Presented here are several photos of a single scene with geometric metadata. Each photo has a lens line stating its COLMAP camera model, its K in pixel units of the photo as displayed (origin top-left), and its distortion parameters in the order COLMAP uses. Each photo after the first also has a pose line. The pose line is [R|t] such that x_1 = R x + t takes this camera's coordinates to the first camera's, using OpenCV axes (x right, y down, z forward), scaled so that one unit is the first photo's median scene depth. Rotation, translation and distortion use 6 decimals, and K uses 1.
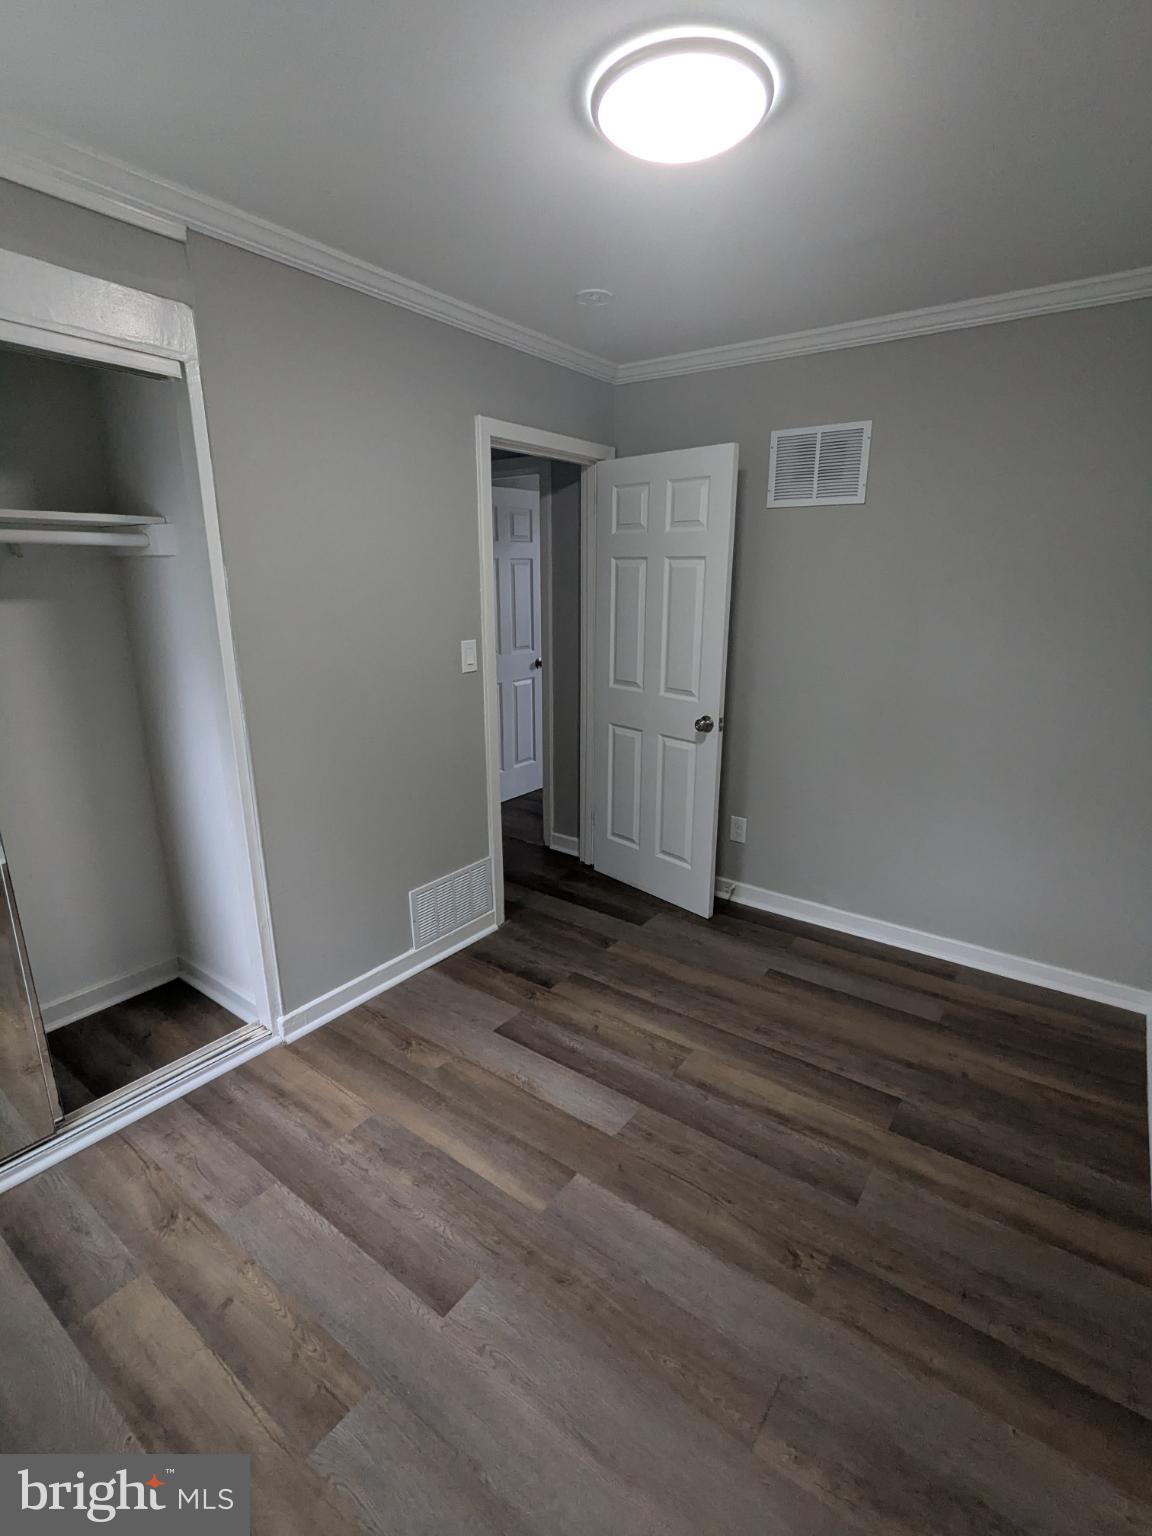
lens RADIAL K [[727.7, 0, 574.5], [0, 727.7, 763.6], [0, 0, 1]] dist [-0.001200, 0.002363]
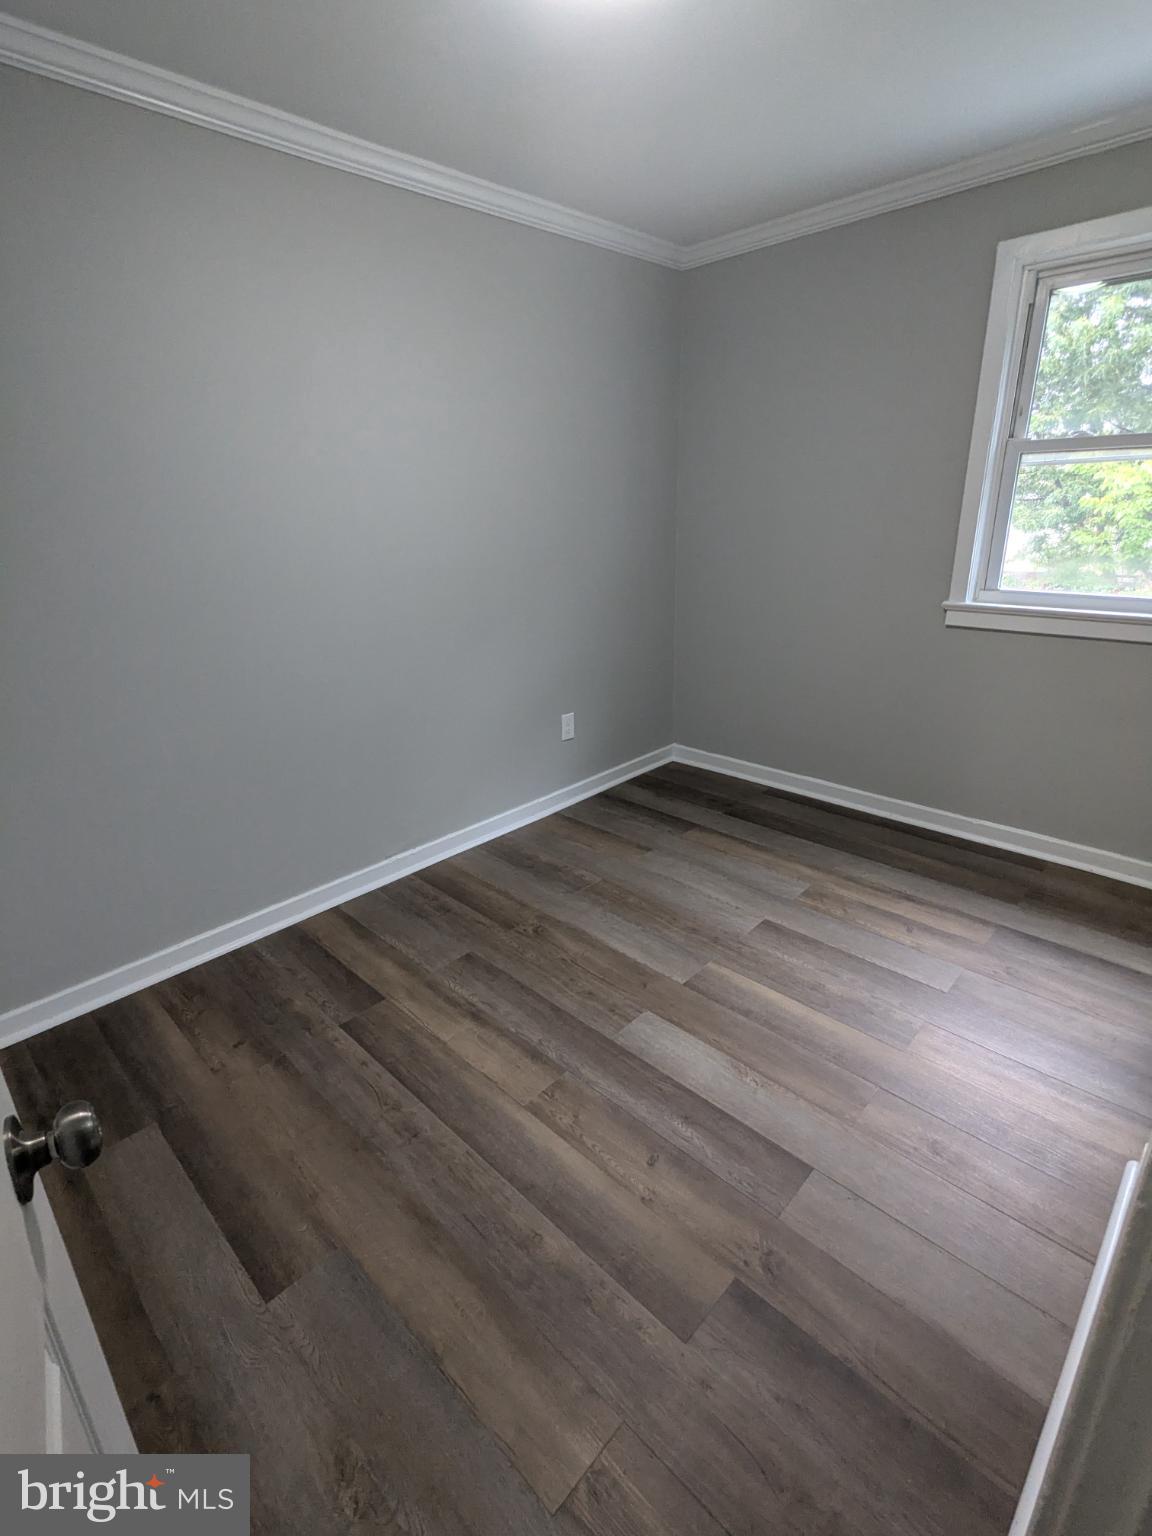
lens RADIAL K [[727.7, 0, 574.5], [0, 727.7, 763.6], [0, 0, 1]] dist [-0.001200, 0.002363]
pose [[-0.990110, -0.023240, 0.138358, 0.019723], [0.060212, 0.820351, 0.568681, -0.359429], [-0.126718, 0.571387, -0.810838, 1.599561]]
